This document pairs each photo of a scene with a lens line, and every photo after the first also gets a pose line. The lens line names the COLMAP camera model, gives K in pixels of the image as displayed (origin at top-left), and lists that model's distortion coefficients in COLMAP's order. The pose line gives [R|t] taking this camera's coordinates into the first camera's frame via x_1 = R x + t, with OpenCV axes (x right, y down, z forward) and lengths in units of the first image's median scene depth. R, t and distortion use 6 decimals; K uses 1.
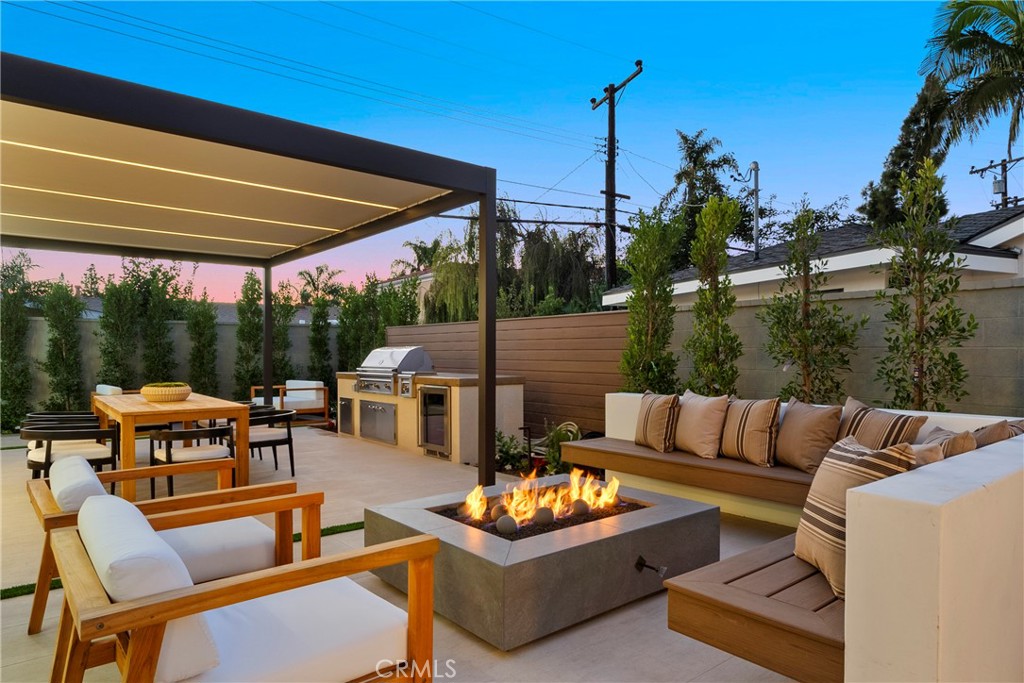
lens RADIAL K [[637.0, 0, 514.9], [0, 637.0, 348.3], [0, 0, 1]] dist [-0.010183, -0.001625]
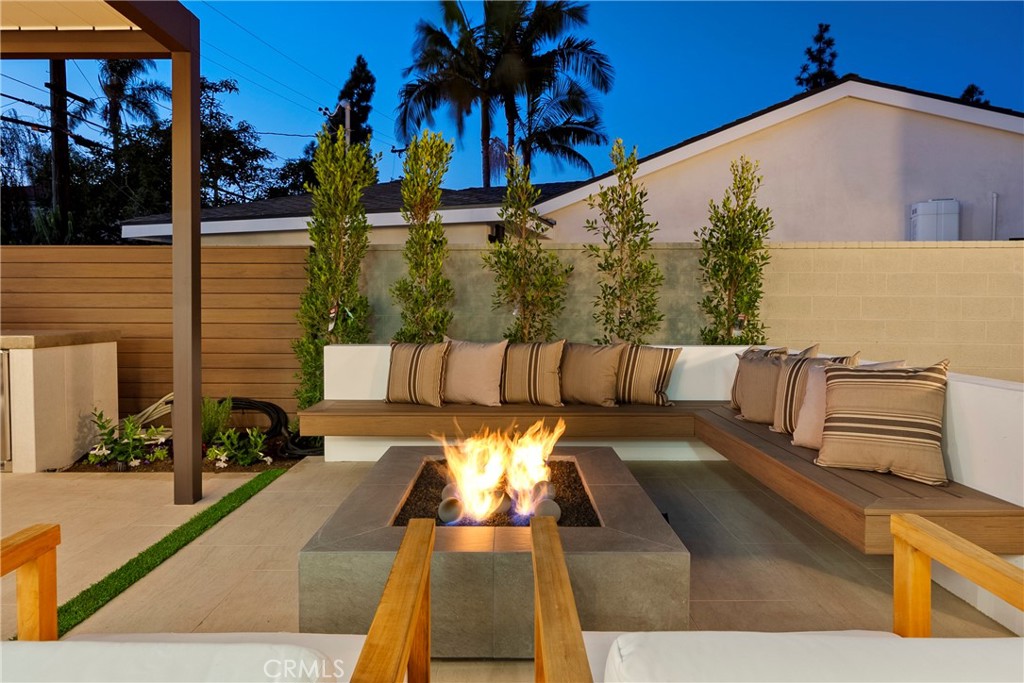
lens RADIAL K [[638.4, 0, 510.0], [0, 638.4, 333.8], [0, 0, 1]] dist [-0.000250, -0.000009]
pose [[0.627885, -0.031759, 0.777658, -0.257327], [-0.008532, 0.998826, 0.047680, 0.010759], [-0.778259, -0.036573, 0.626877, 0.234563]]
